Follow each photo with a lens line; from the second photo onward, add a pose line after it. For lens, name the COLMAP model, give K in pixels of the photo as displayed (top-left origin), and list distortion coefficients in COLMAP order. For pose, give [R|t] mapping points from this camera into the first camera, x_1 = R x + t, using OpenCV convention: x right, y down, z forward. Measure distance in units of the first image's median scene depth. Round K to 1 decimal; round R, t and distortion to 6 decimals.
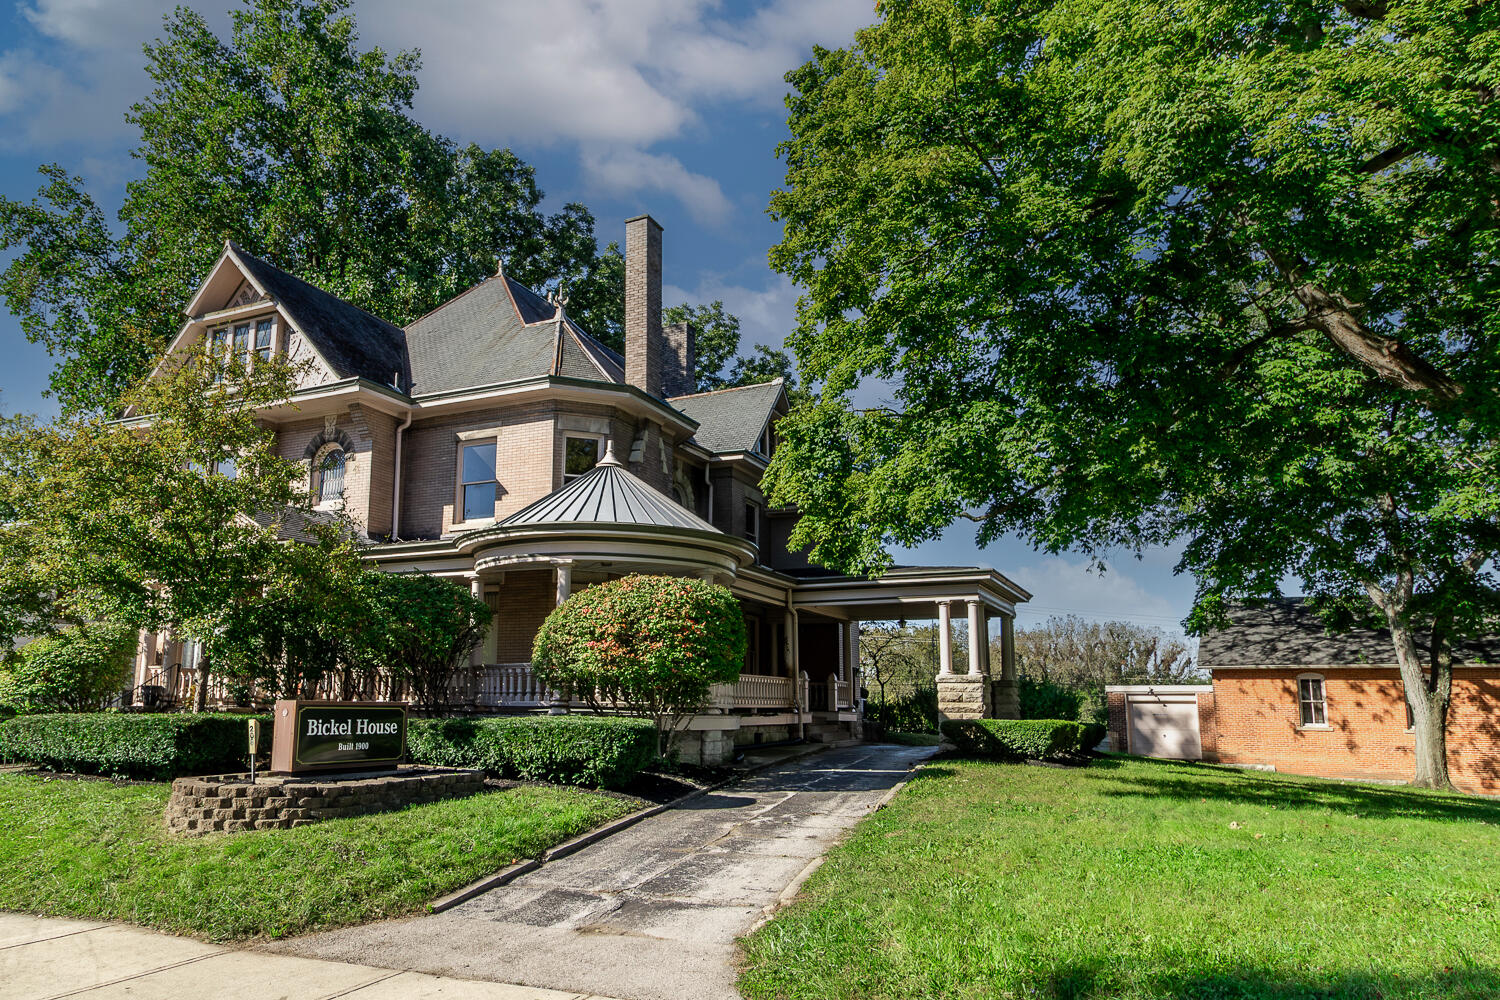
lens RADIAL K [[1027.3, 0, 672.0], [0, 1027.3, 536.1], [0, 0, 1]] dist [0.004582, -0.004370]
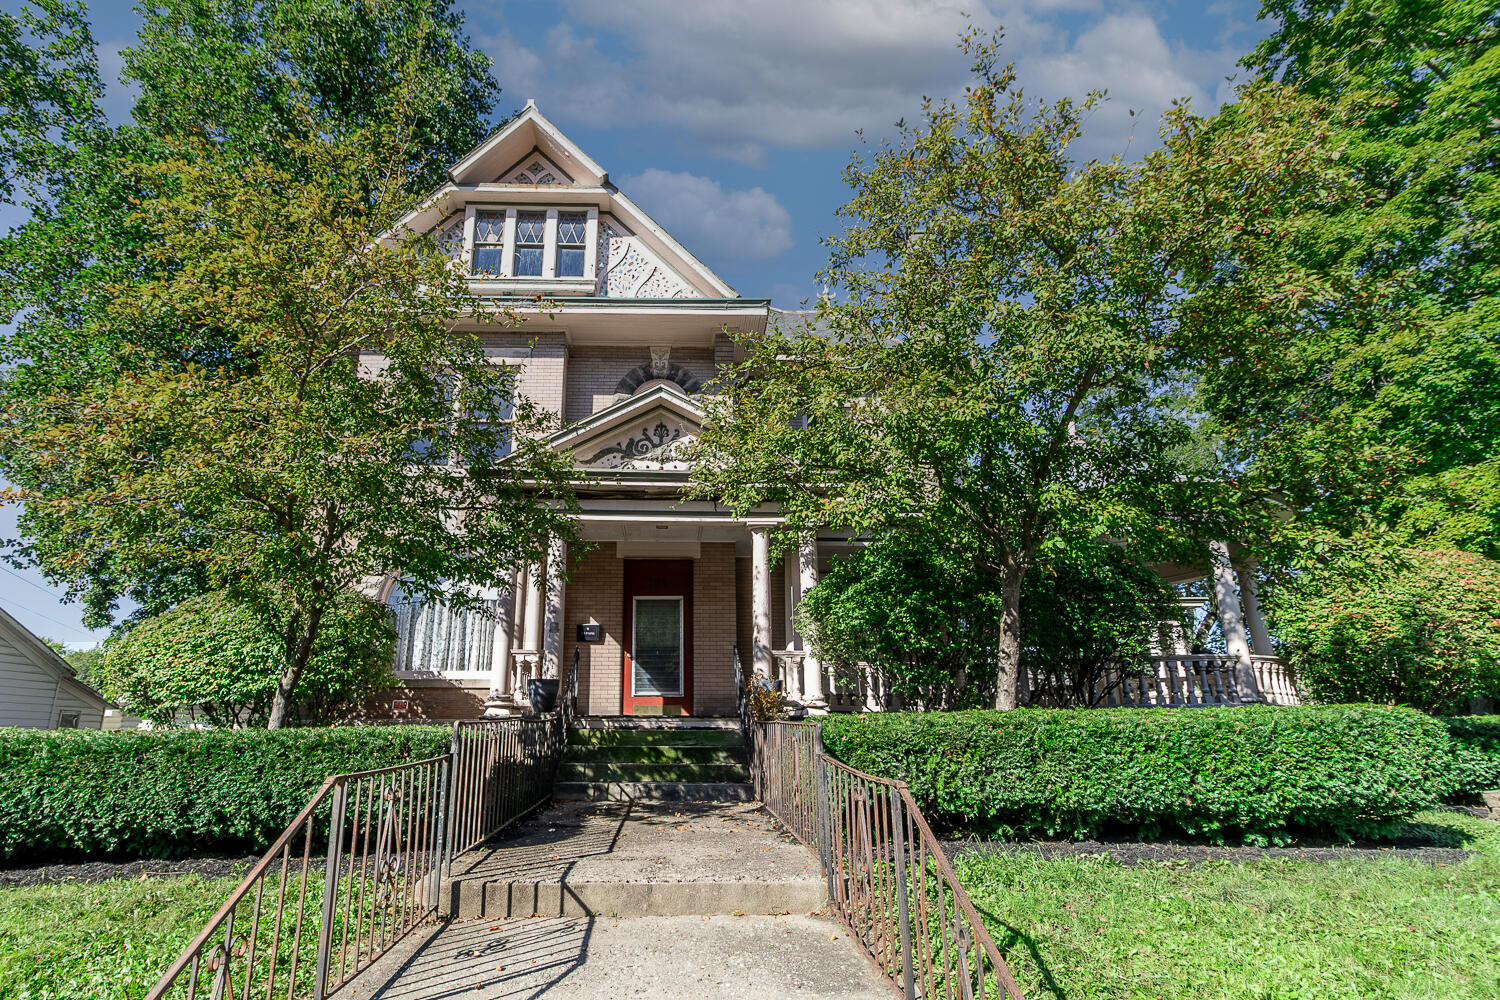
lens RADIAL K [[754.6, 0, 685.3], [0, 754.6, 532.4], [0, 0, 1]] dist [-0.000687, 0.000129]
pose [[0.882079, 0.114335, 0.457016, -0.592814], [-0.067941, 0.990834, -0.116753, 0.096248], [-0.466176, 0.071935, 0.881762, 0.510376]]
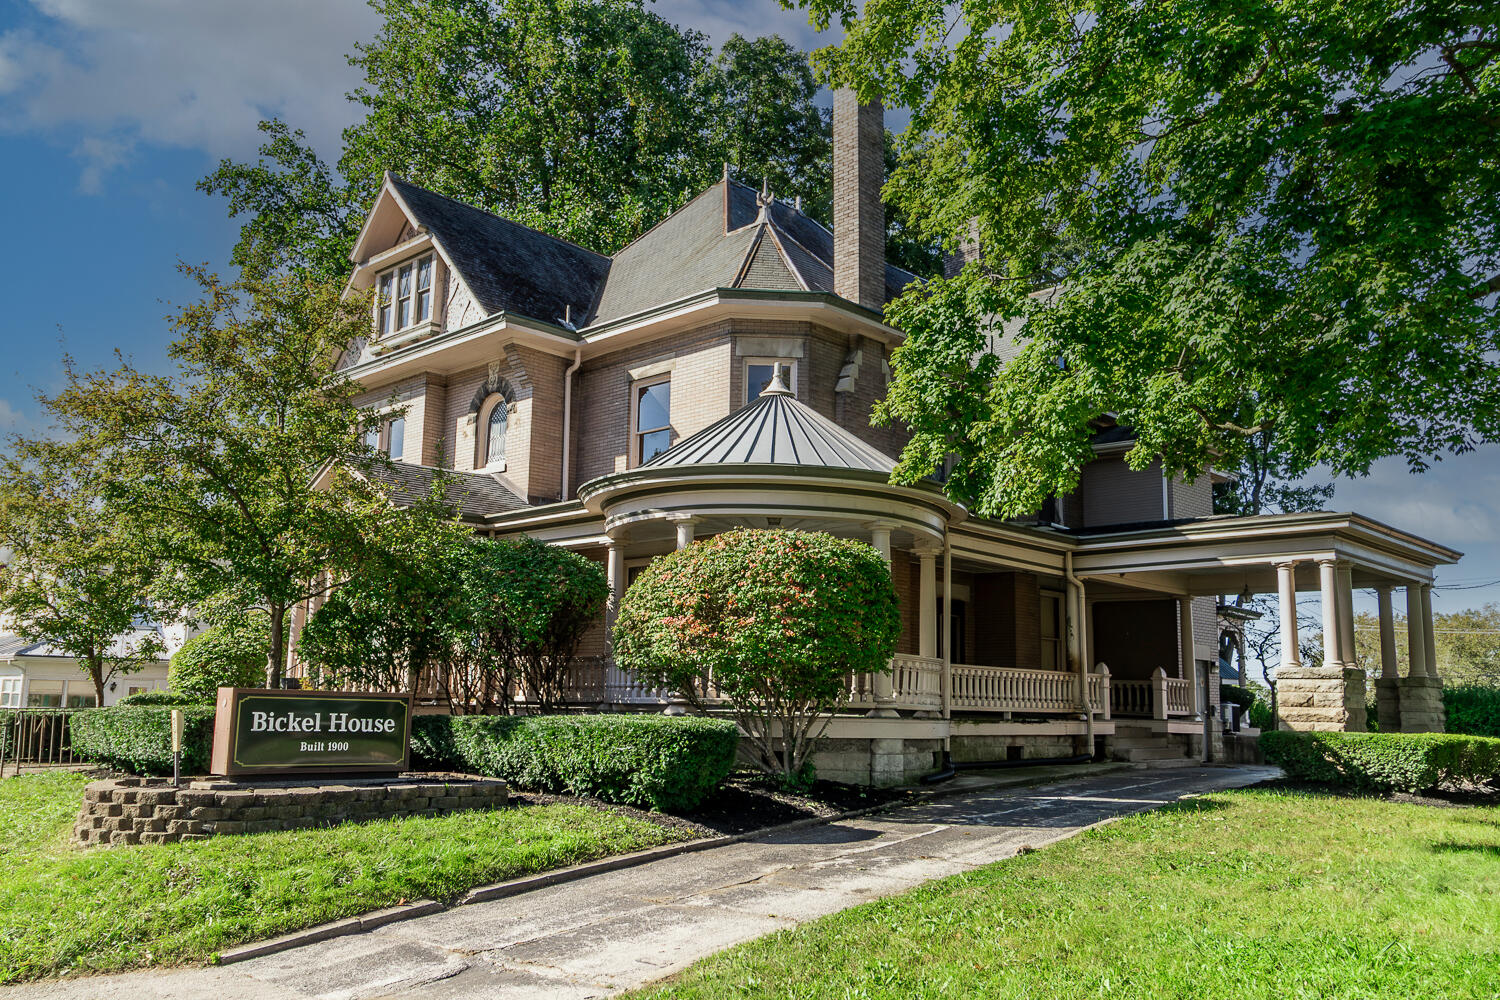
lens RADIAL K [[1221.4, 0, 732.1], [0, 1221.4, 510.4], [0, 0, 1]] dist [0.002663, 0.003419]
pose [[0.954690, -0.037421, -0.295239, 0.155938], [0.036789, 0.999293, -0.007700, 0.021353], [0.295318, -0.003510, 0.955392, 0.099173]]
